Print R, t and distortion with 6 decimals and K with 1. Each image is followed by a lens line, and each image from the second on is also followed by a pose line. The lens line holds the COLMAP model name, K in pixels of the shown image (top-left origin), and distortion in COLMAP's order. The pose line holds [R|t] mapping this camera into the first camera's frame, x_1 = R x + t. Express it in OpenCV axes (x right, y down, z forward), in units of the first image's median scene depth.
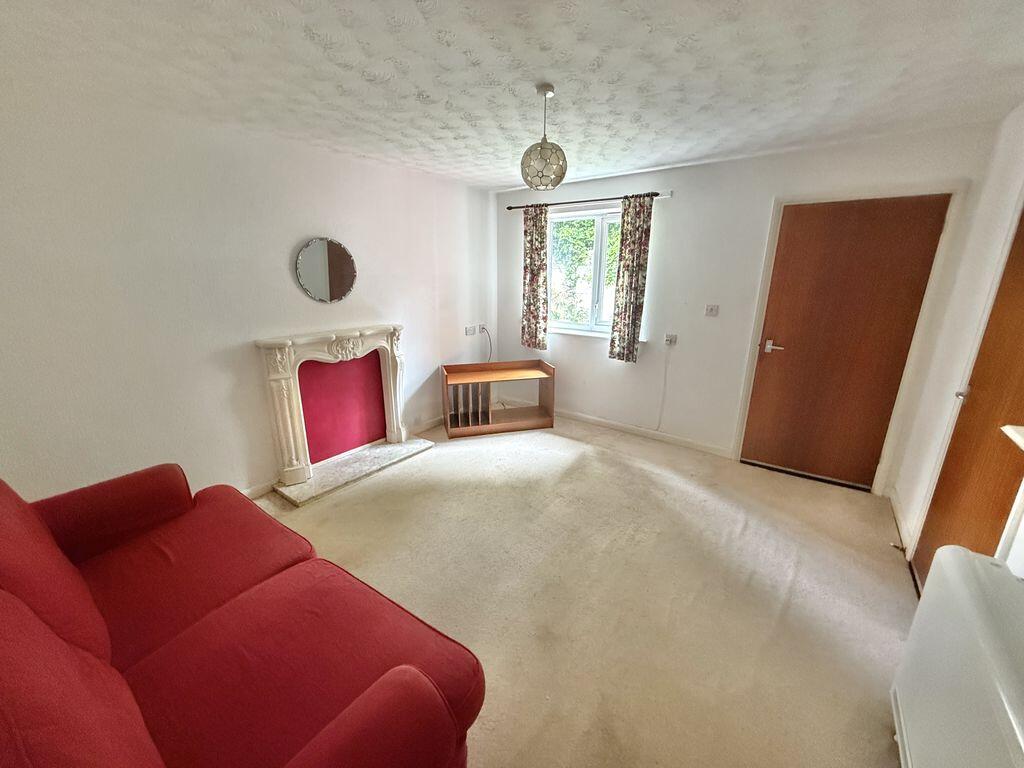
lens RADIAL K [[404.2, 0, 511.0], [0, 404.2, 383.5], [0, 0, 1]] dist [-0.006796, 0.000961]
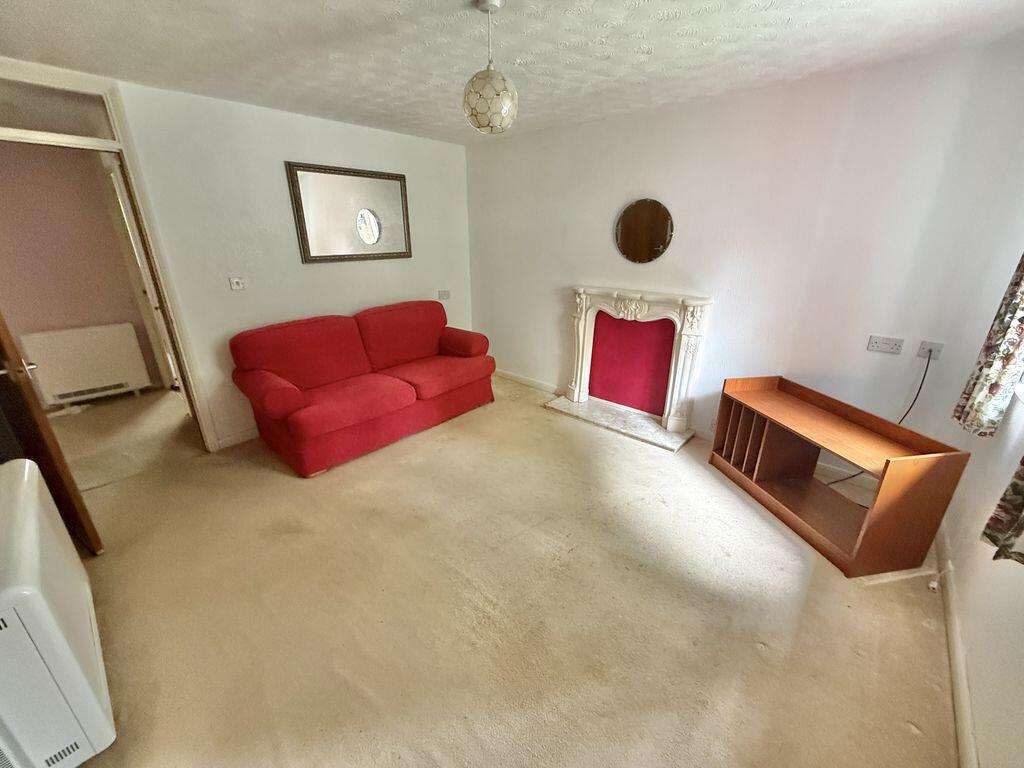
lens RADIAL K [[404.2, 0, 511.0], [0, 404.2, 383.5], [0, 0, 1]] dist [-0.006796, 0.000961]
pose [[-0.090792, 0.341560, -0.935464, 0.602842], [-0.267226, 0.896539, 0.353283, -0.182493], [0.959347, 0.282056, 0.009875, 0.682846]]
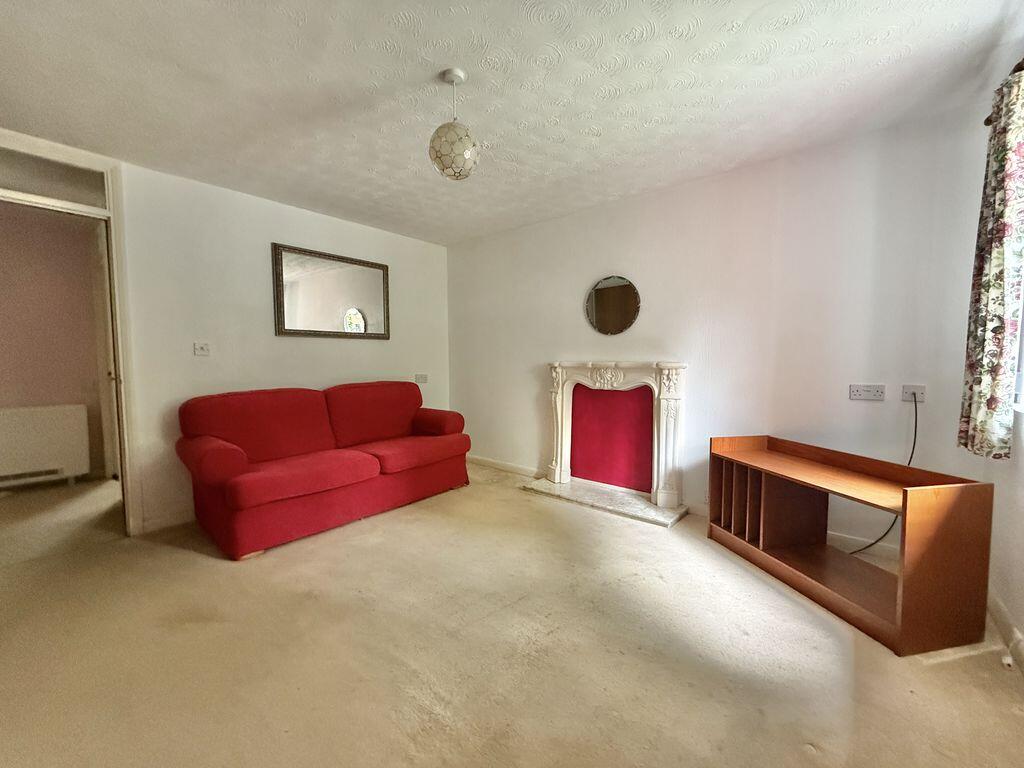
lens RADIAL K [[404.2, 0, 511.0], [0, 404.2, 383.5], [0, 0, 1]] dist [-0.006796, 0.000961]
pose [[-0.058812, 0.056023, -0.996696, 0.578054], [-0.264315, 0.961917, 0.069664, -0.073997], [0.962641, 0.267539, -0.041765, 0.741457]]
